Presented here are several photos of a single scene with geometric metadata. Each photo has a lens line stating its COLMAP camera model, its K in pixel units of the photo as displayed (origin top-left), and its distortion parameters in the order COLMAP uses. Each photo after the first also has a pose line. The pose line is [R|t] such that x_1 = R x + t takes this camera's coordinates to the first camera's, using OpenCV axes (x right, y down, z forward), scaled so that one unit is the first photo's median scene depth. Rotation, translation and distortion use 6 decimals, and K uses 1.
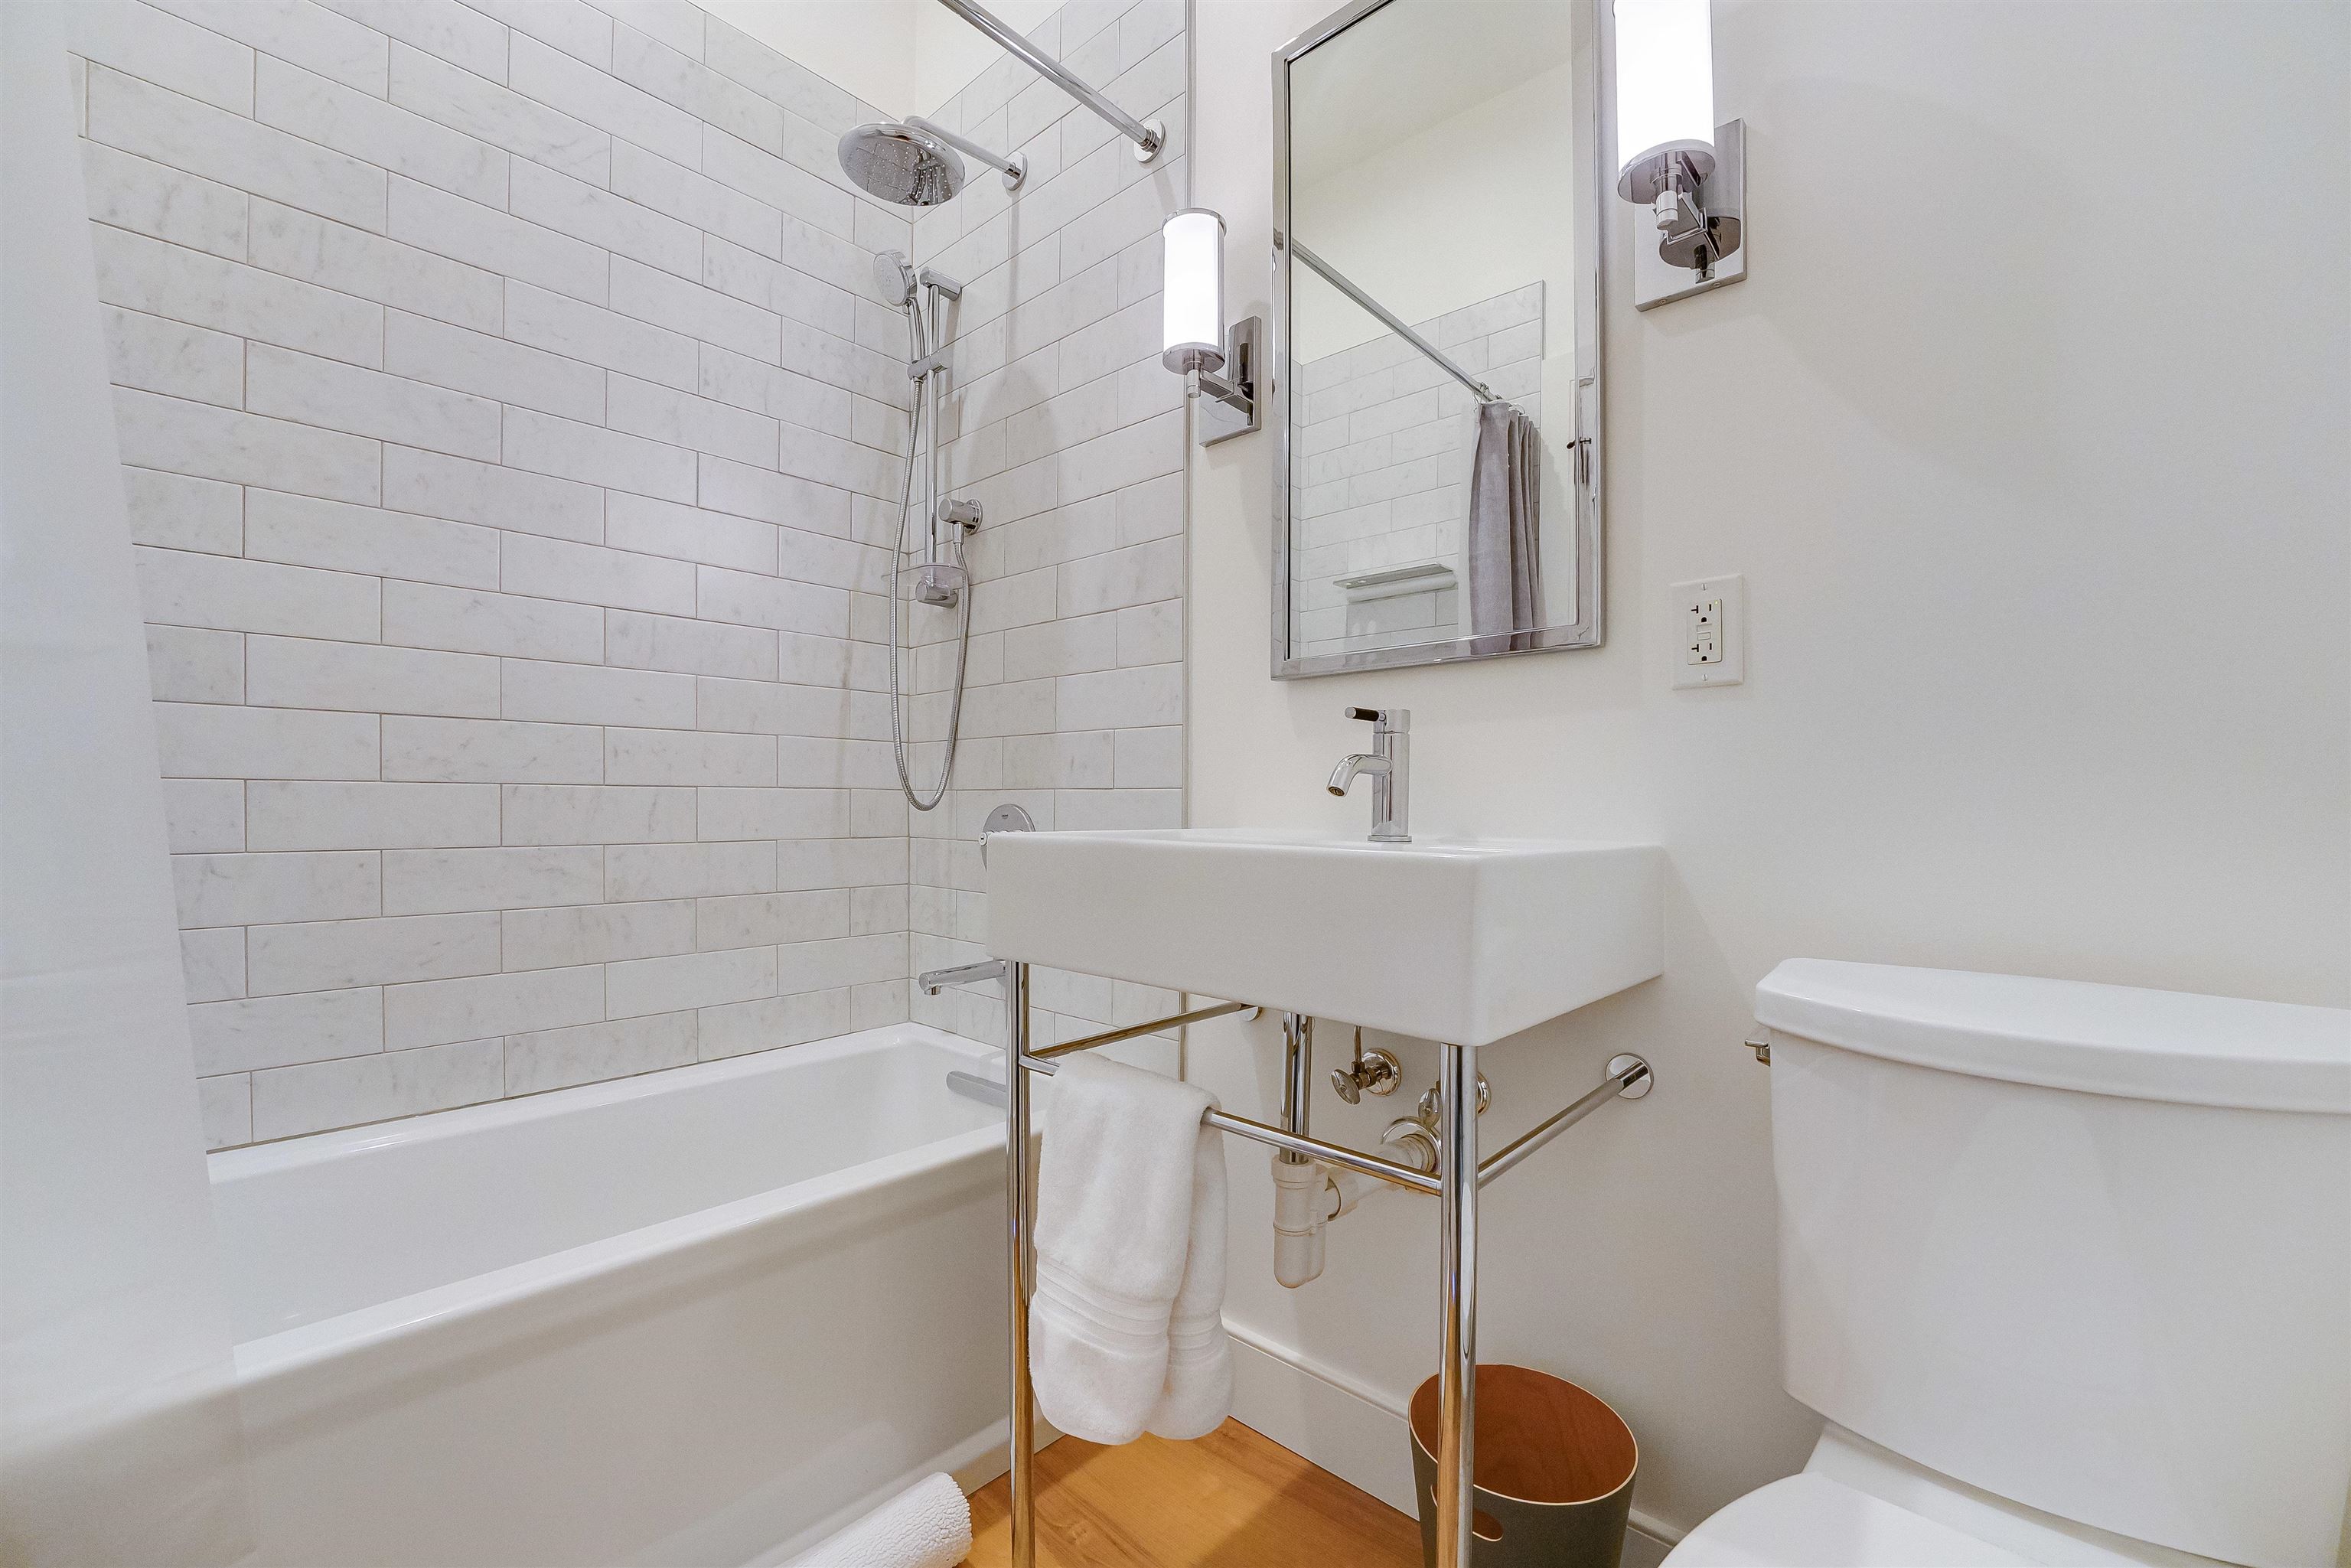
lens RADIAL K [[950.6, 0, 1168.9], [0, 950.6, 809.9], [0, 0, 1]] dist [-0.020120, 0.001308]
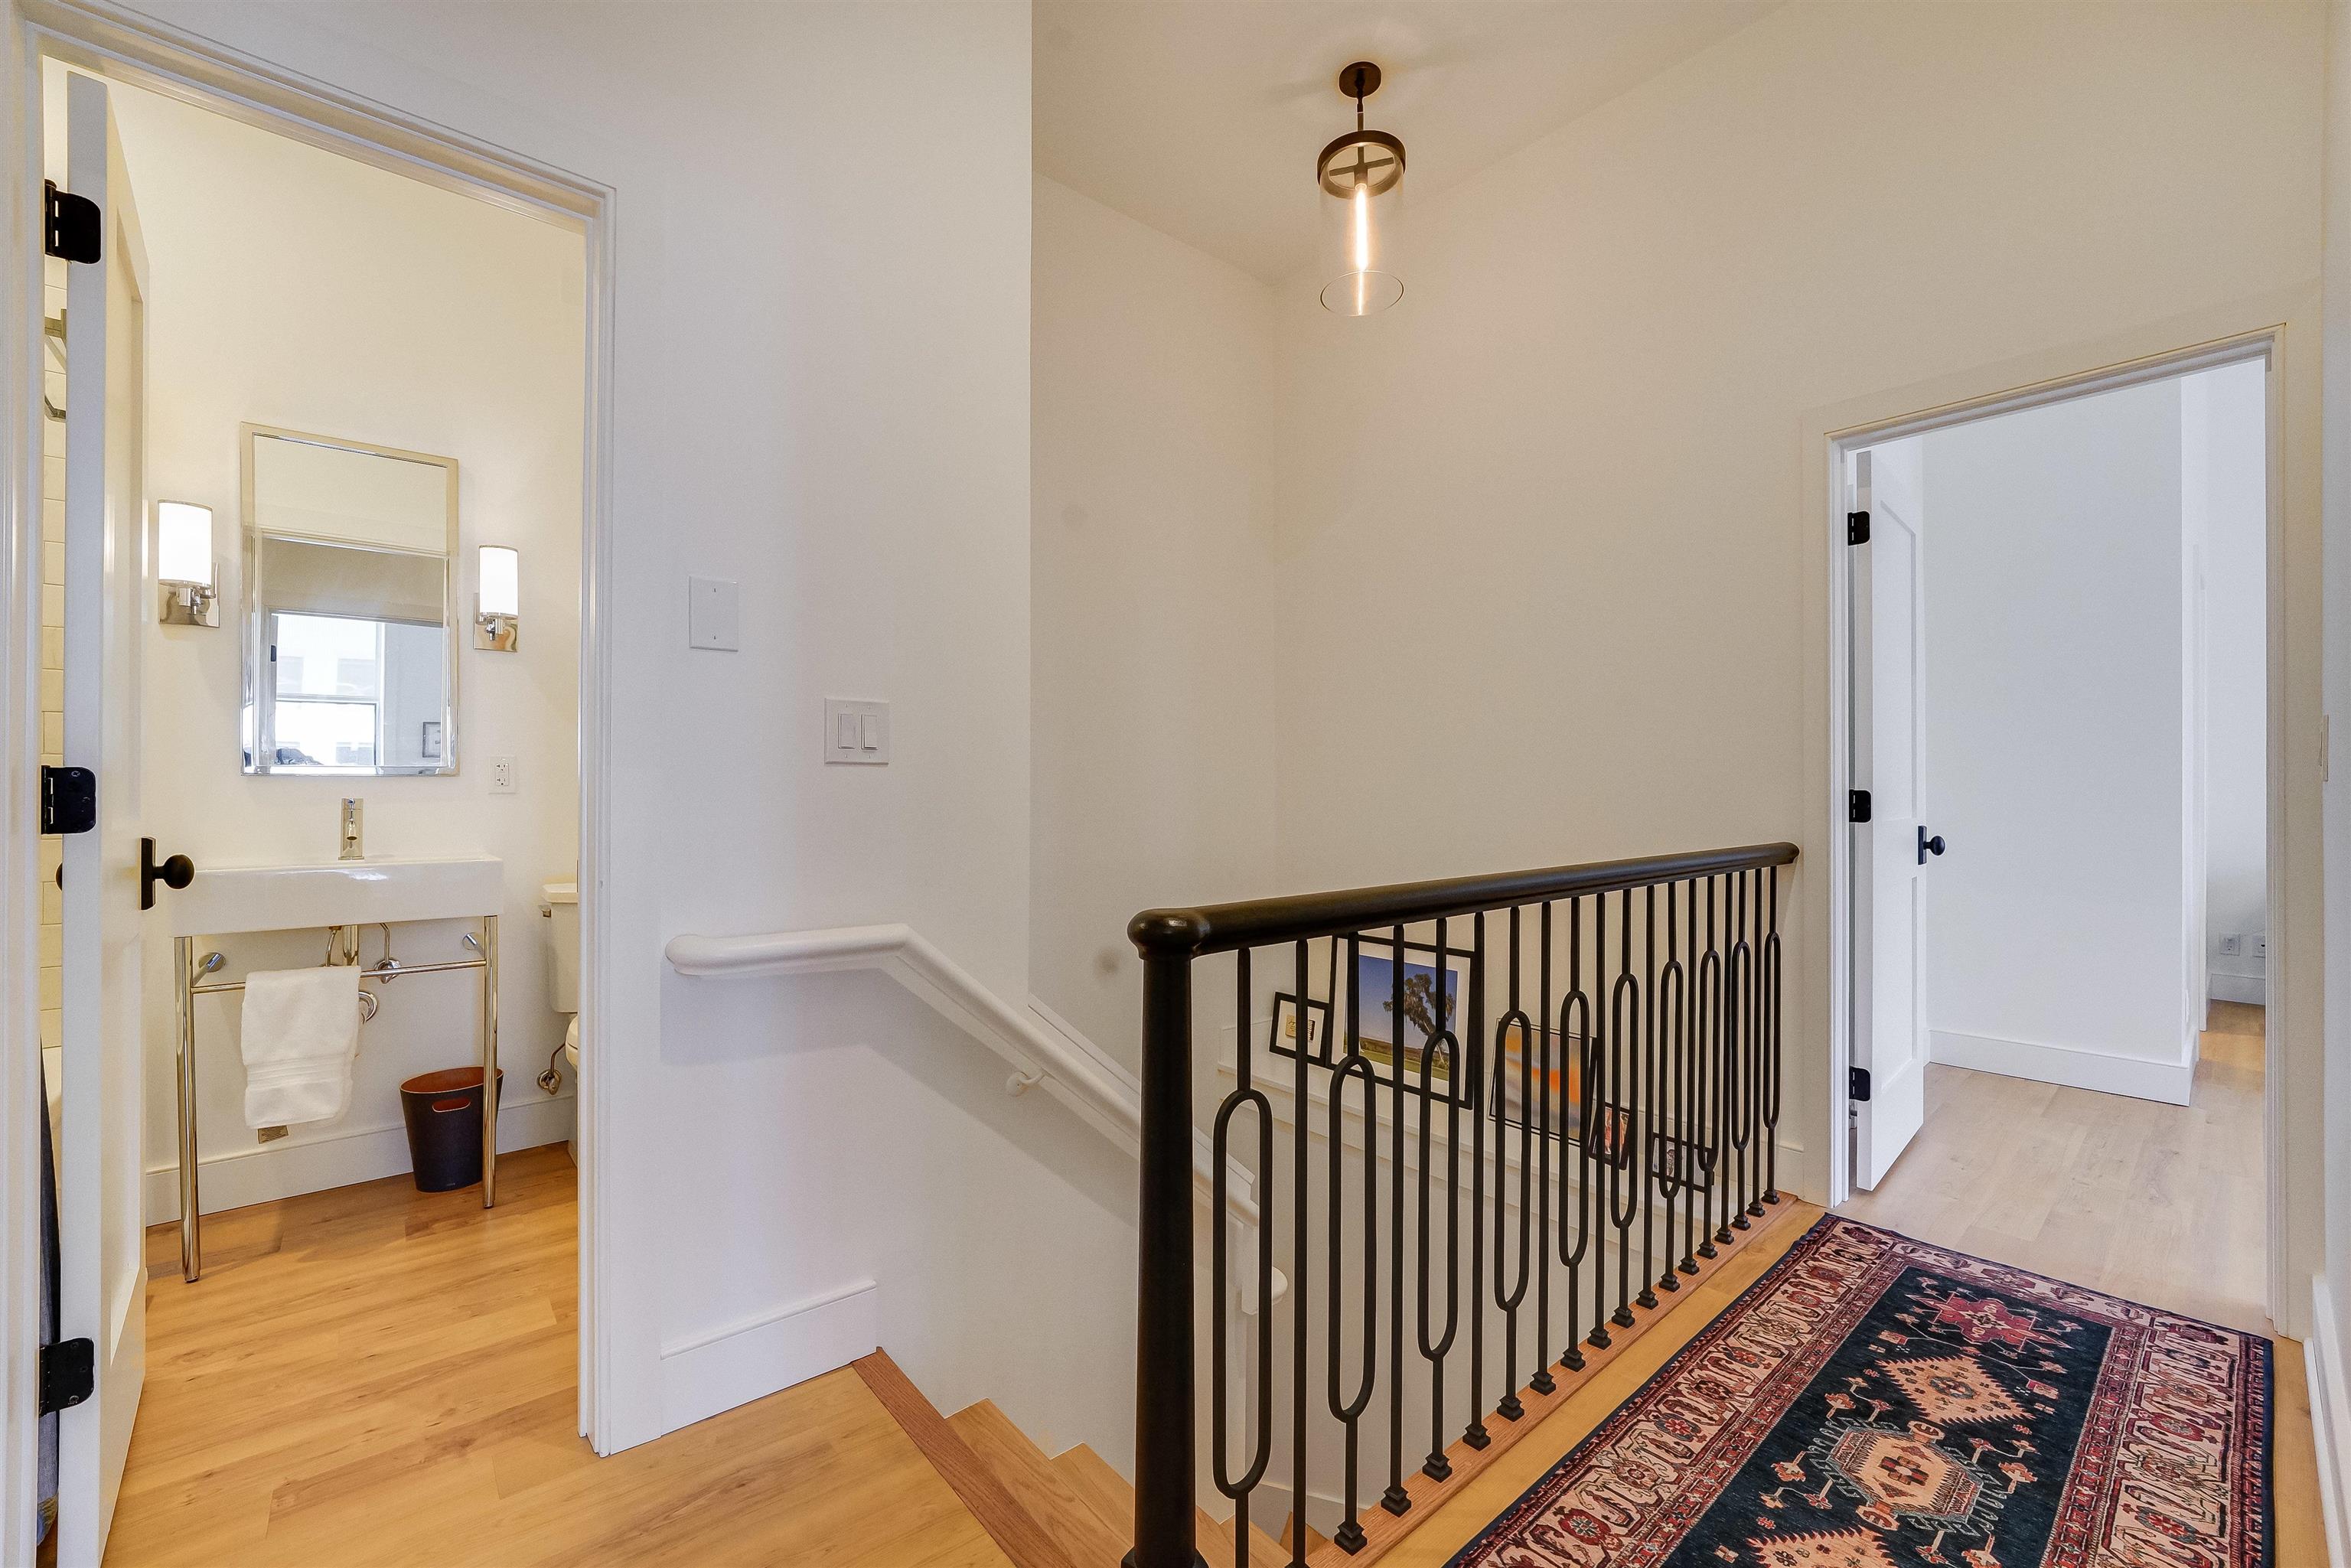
lens RADIAL K [[950.6, 0, 1164.6], [0, 950.6, 793.3], [0, 0, 1]] dist [-0.020120, 0.001308]
pose [[0.114826, -0.008761, 0.993347, -2.145244], [0.006590, 0.999946, 0.008058, -0.162070], [-0.993364, 0.005621, 0.114878, -1.377858]]
